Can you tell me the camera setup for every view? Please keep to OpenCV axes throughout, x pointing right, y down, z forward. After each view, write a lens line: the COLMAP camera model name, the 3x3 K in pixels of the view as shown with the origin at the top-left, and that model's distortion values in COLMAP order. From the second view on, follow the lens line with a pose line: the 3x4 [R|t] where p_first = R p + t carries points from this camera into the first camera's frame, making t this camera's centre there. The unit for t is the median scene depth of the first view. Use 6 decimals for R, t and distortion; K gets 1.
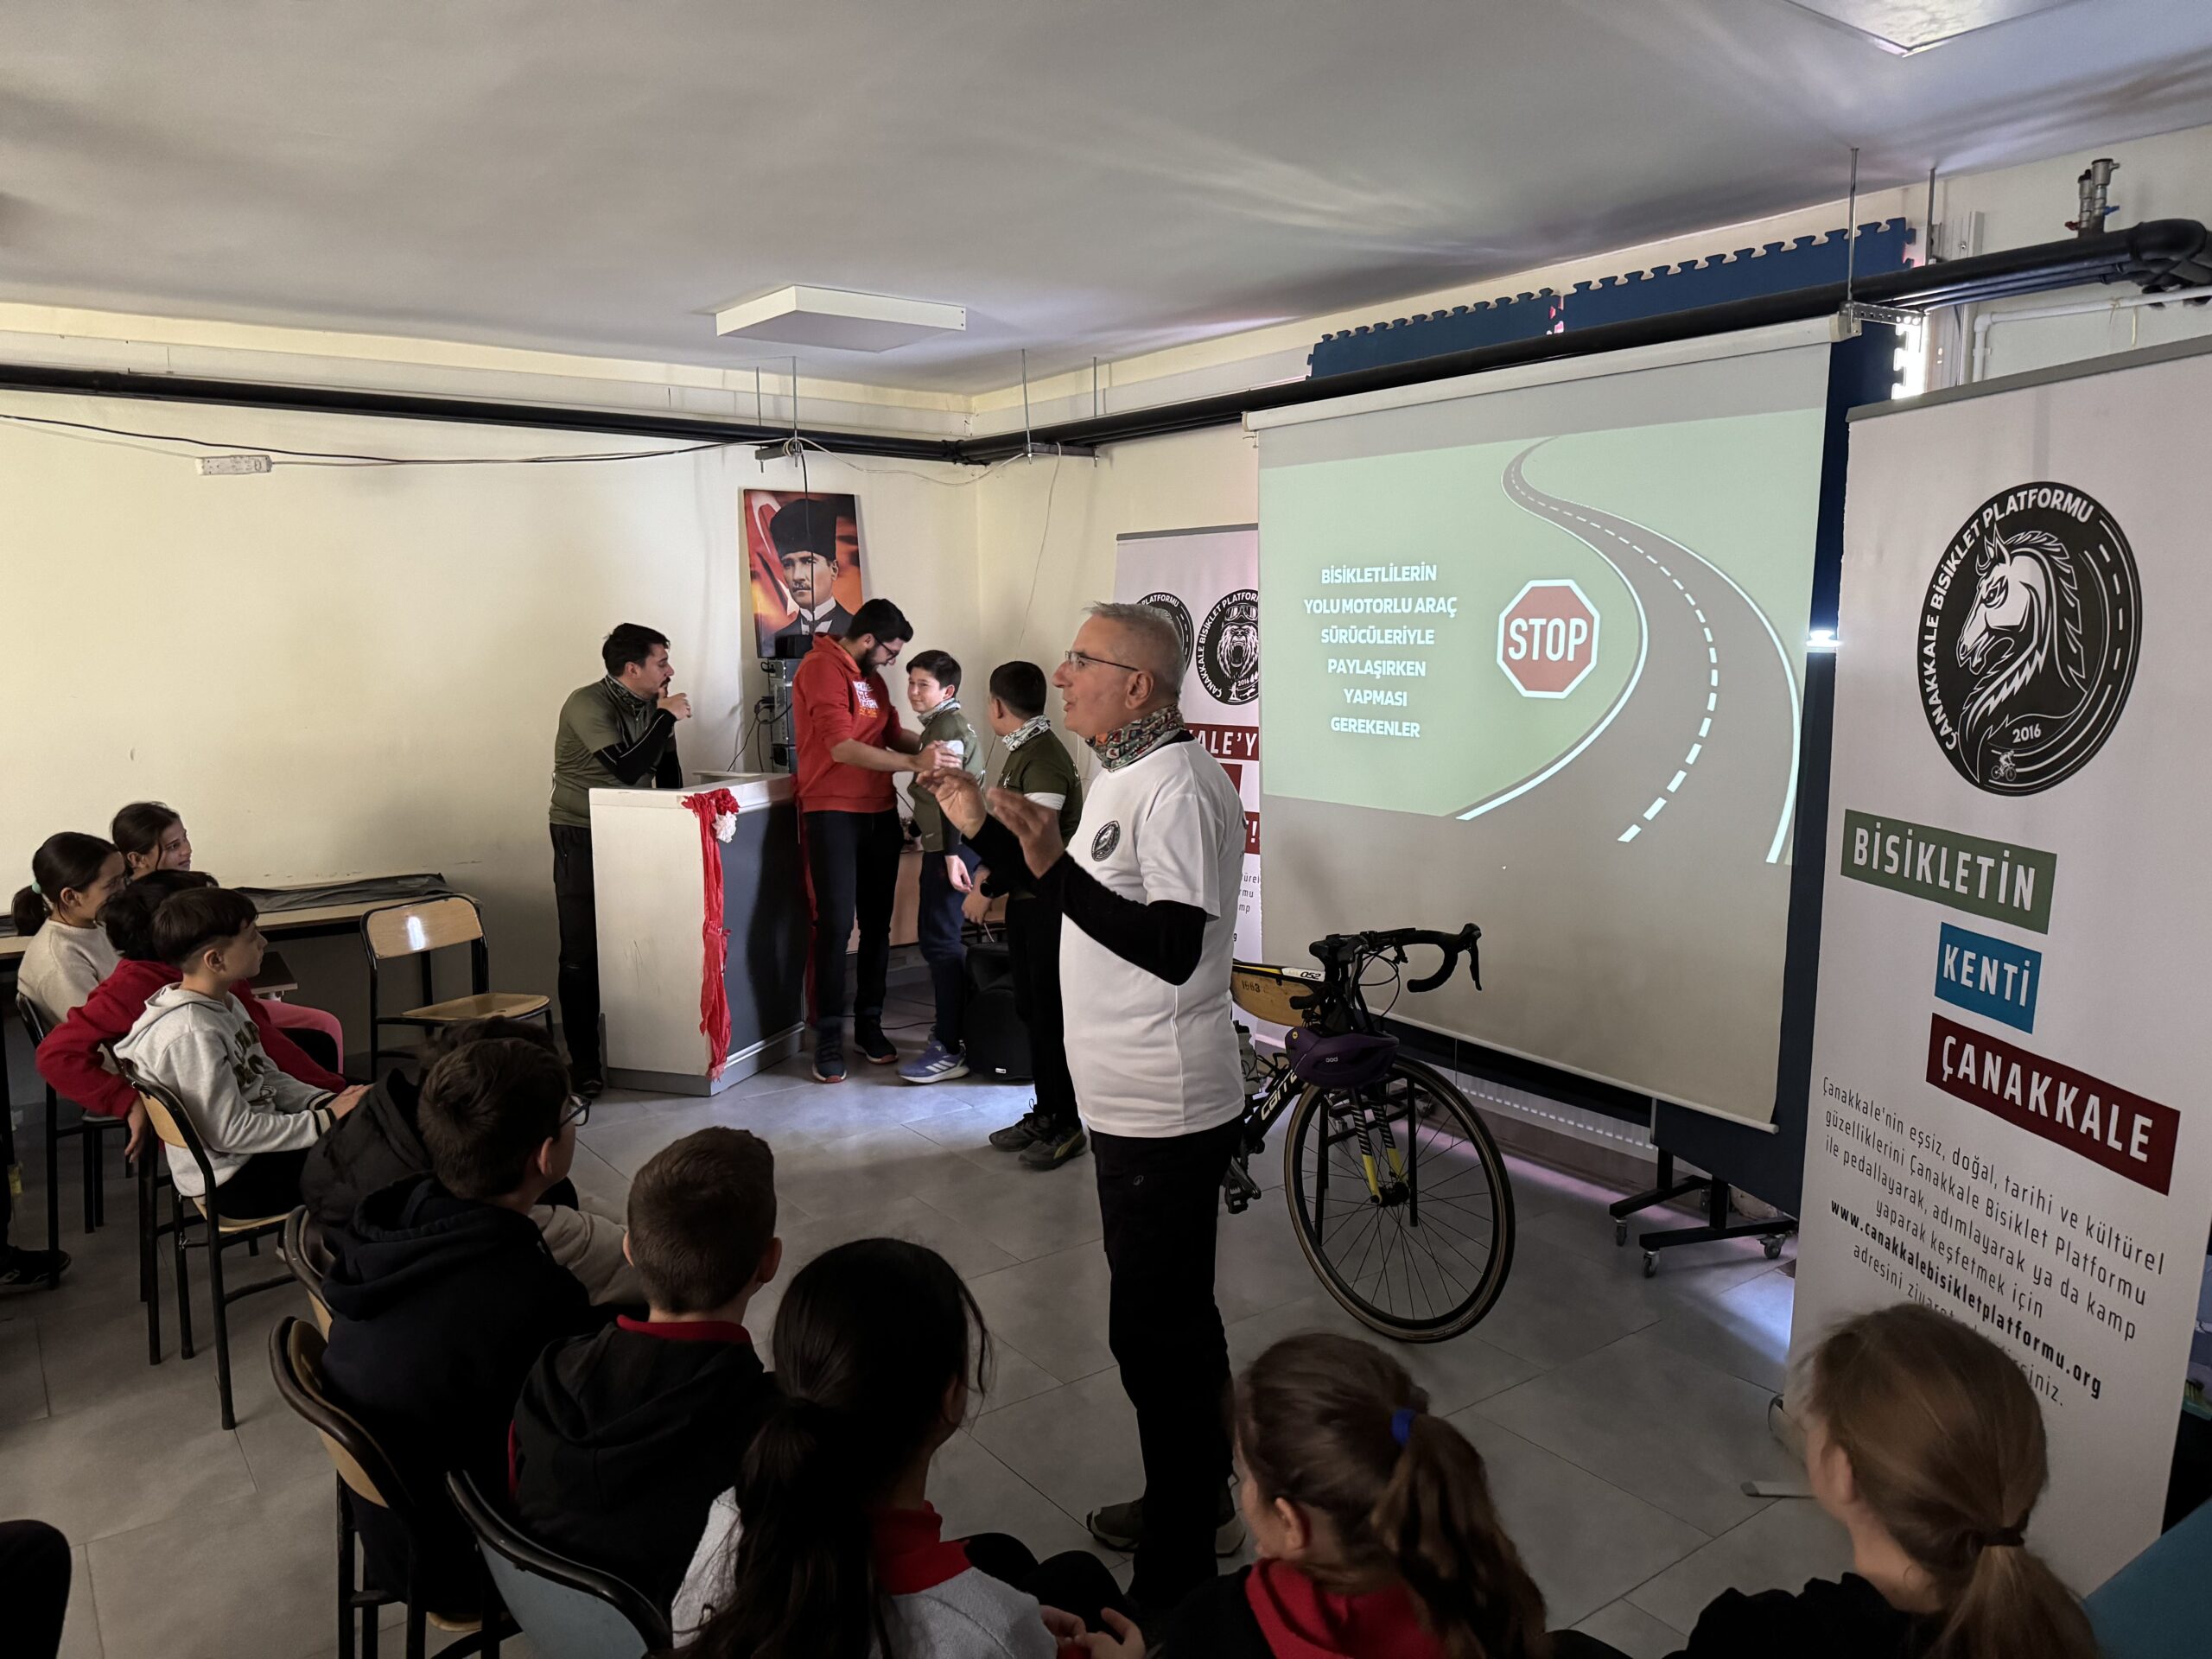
lens RADIAL K [[1543.3, 0, 1106.3], [0, 1543.3, 833.5], [0, 0, 1]] dist [0.099715, -0.148536]
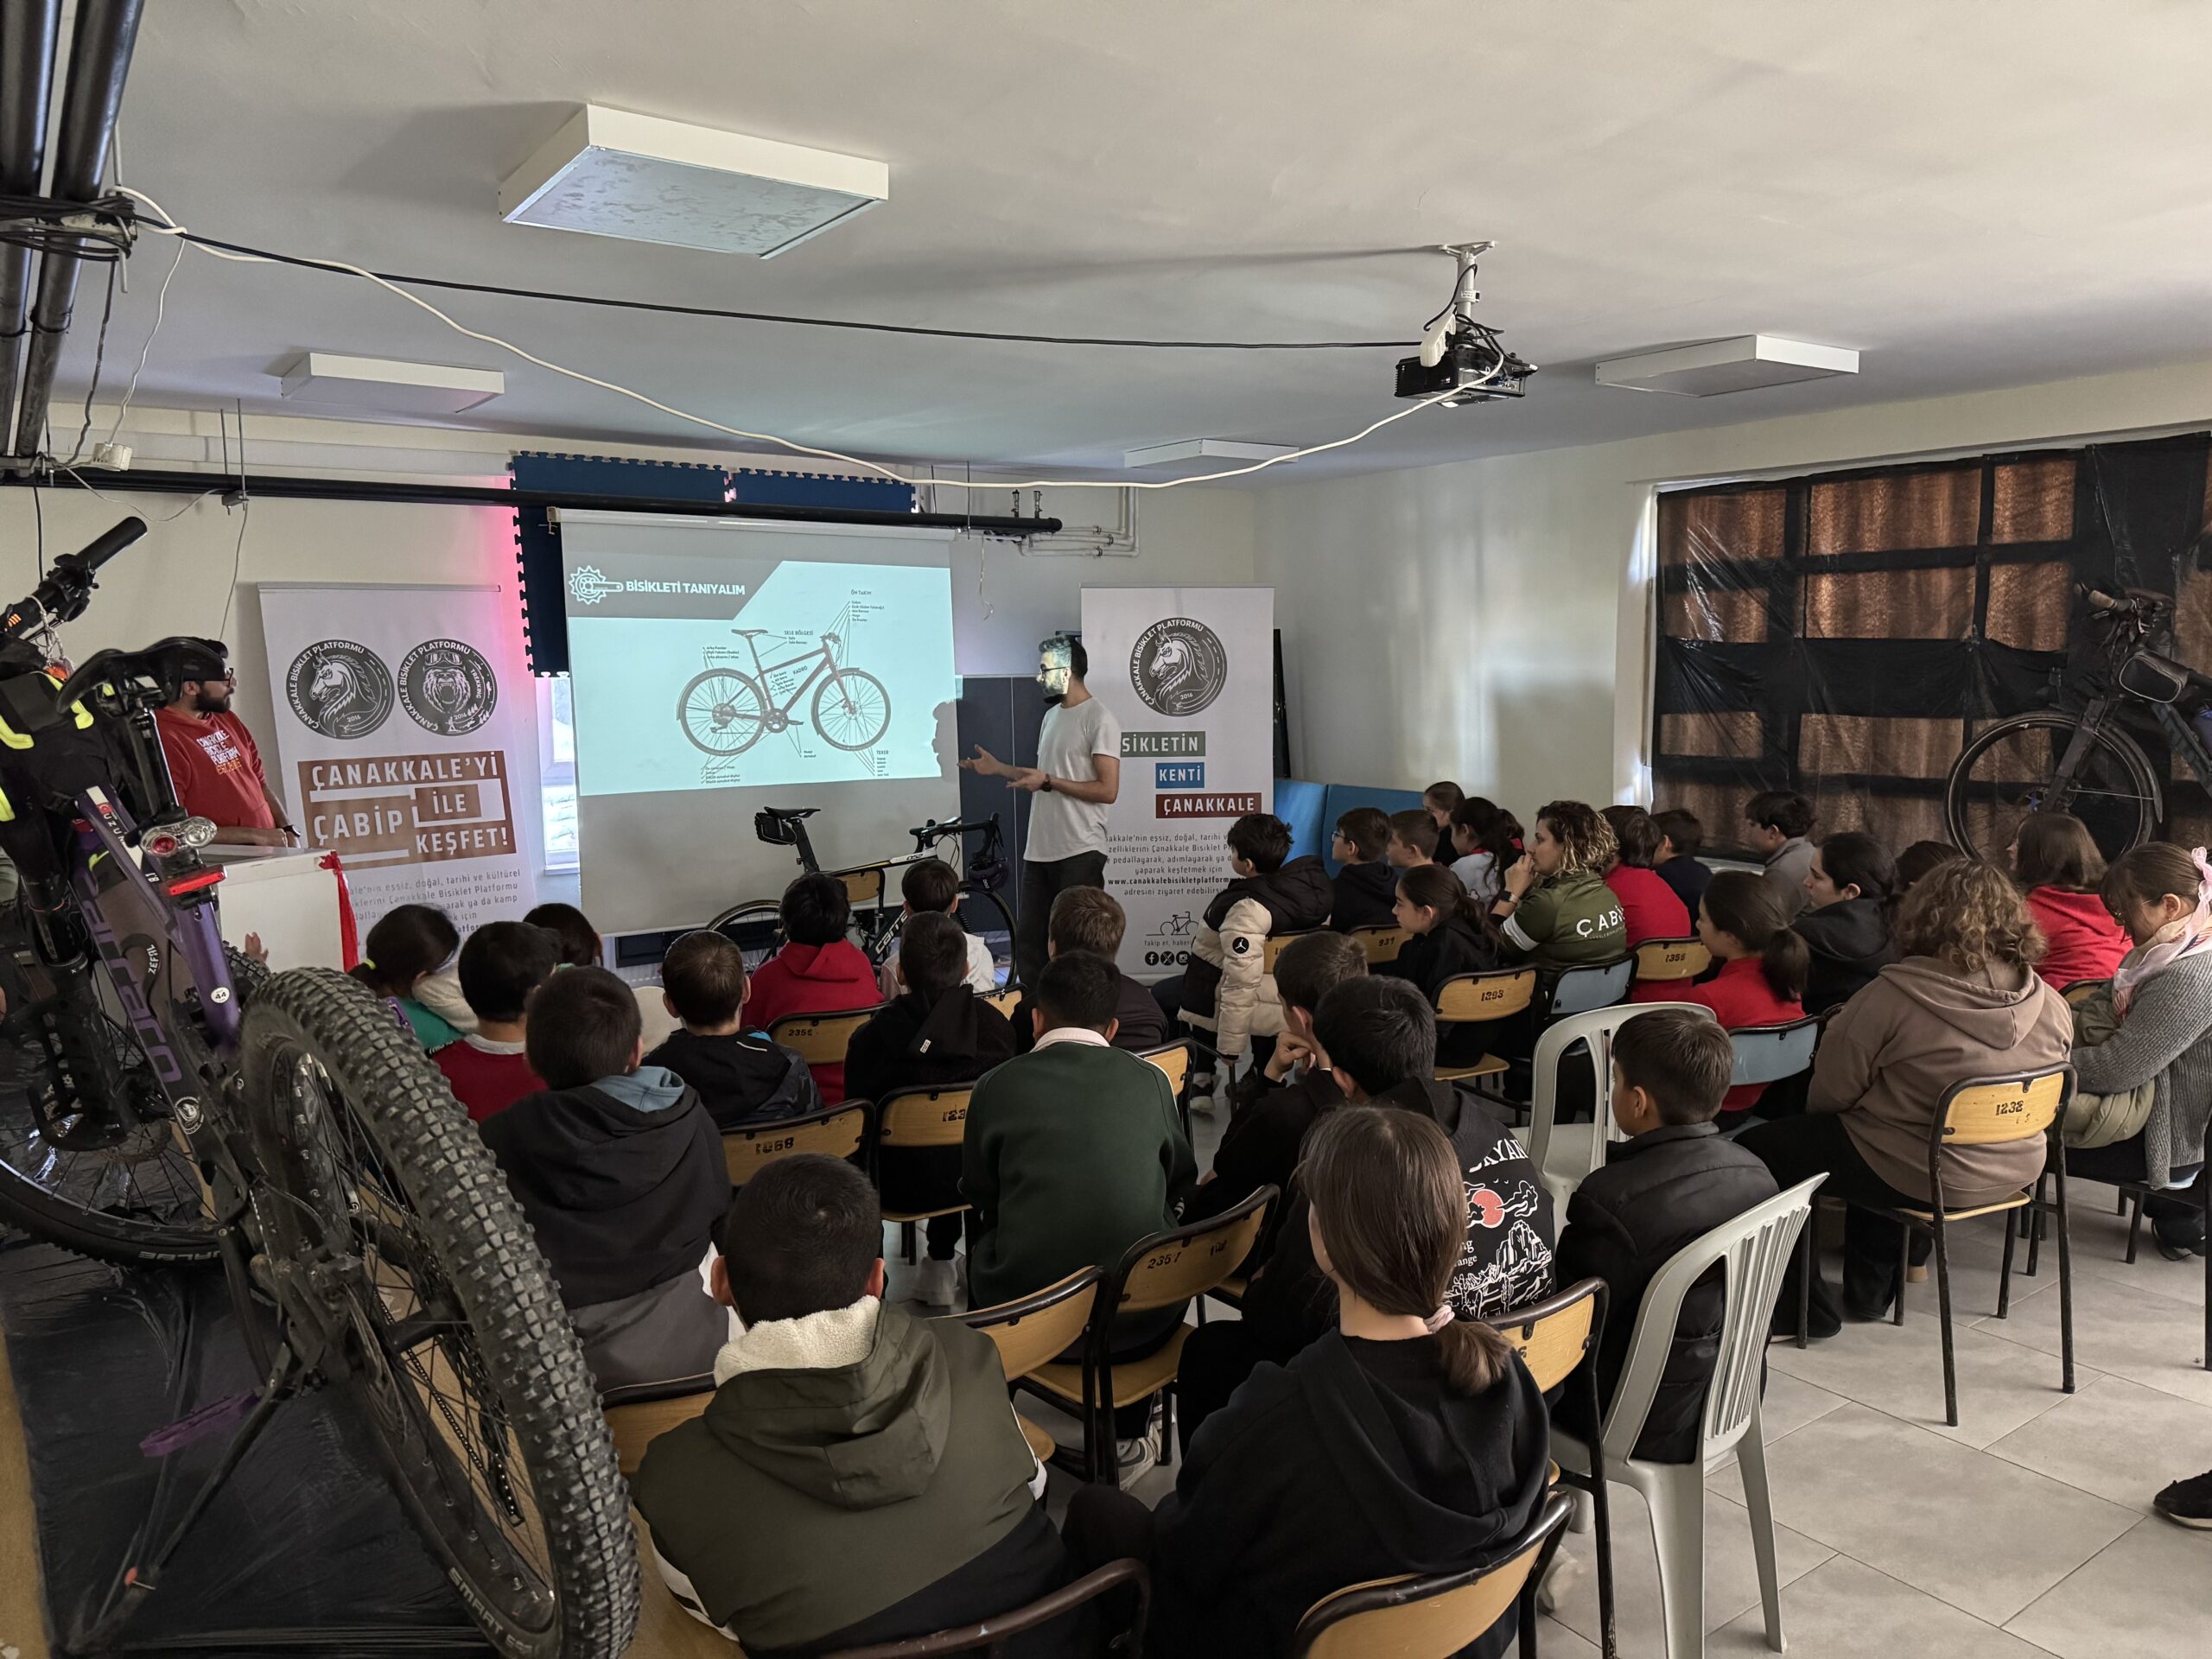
lens RADIAL K [[1542.2, 0, 1113.7], [0, 1542.2, 831.8], [0, 0, 1]] dist [0.163142, -0.297928]
pose [[0.017873, -0.108822, 0.993901, -1.569190], [0.147794, 0.983427, 0.105017, -0.087979], [-0.988857, 0.145015, 0.033660, 0.658384]]
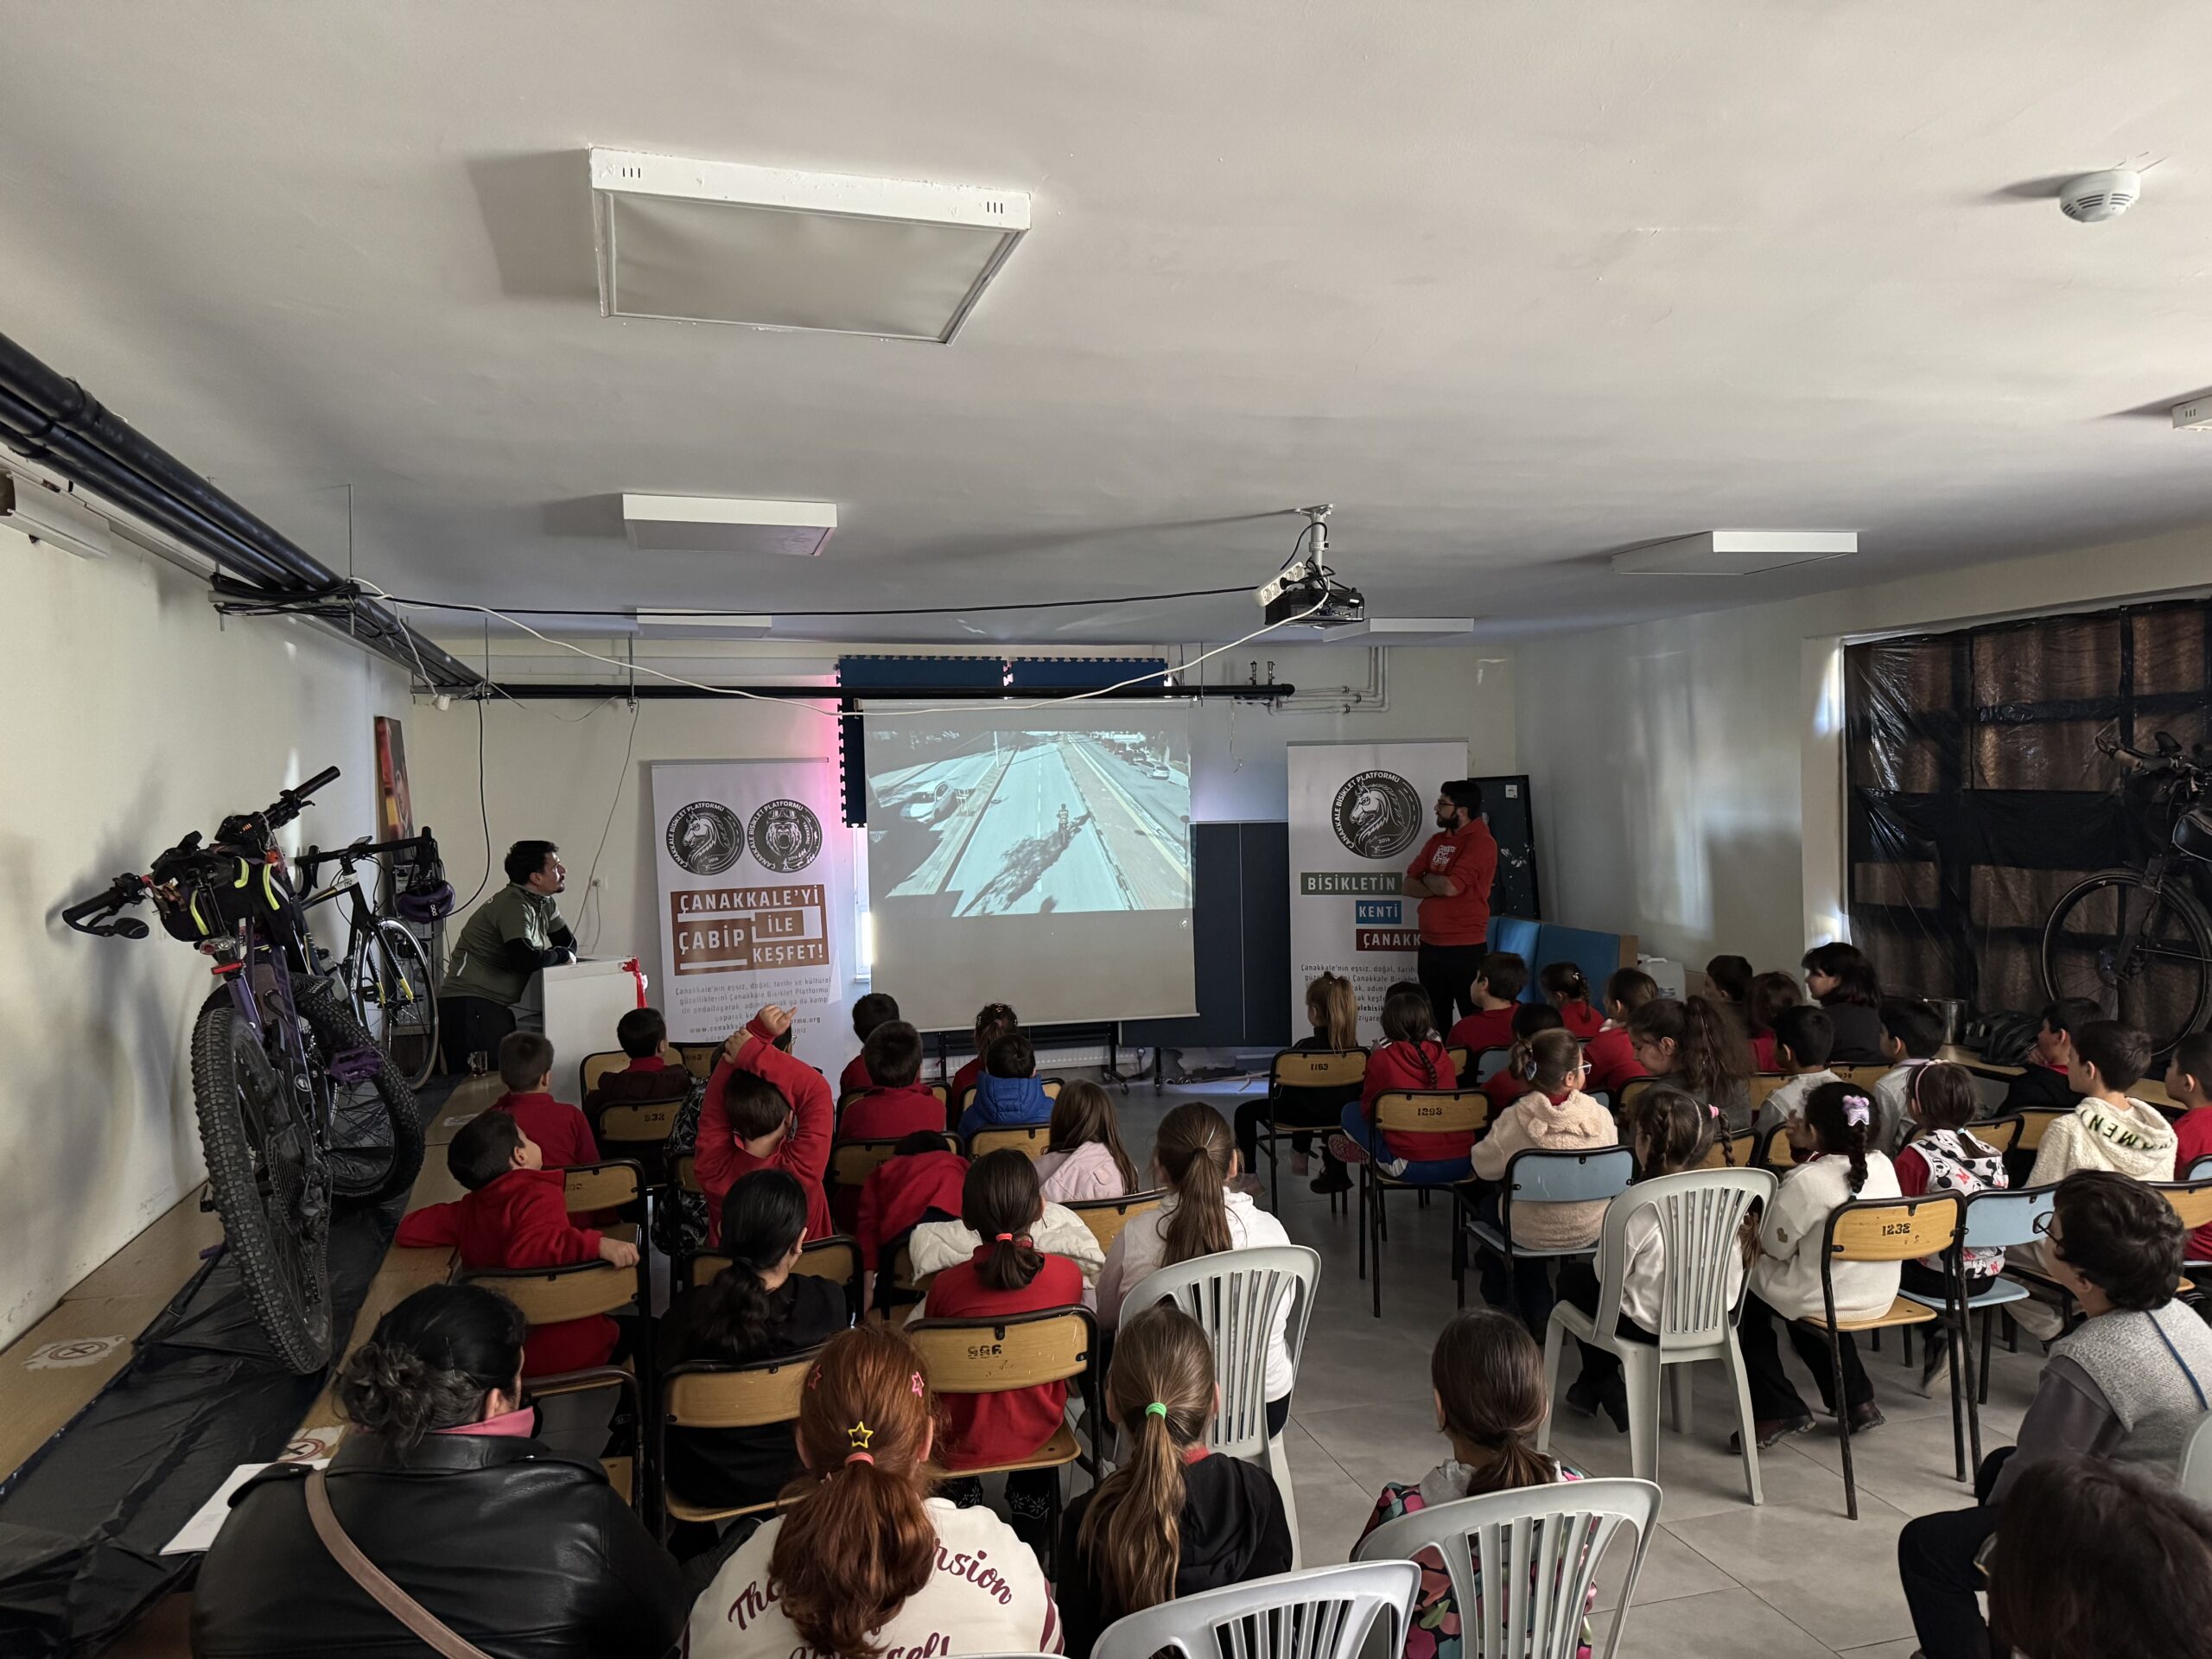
lens RADIAL K [[1543.7, 0, 1100.0], [0, 1543.7, 832.9], [0, 0, 1]] dist [0.118530, -0.189149]
pose [[0.361036, -0.029515, 0.932085, -1.762469], [0.146660, 0.988858, -0.025495, -0.052077], [-0.920947, 0.145904, 0.361342, 0.198968]]
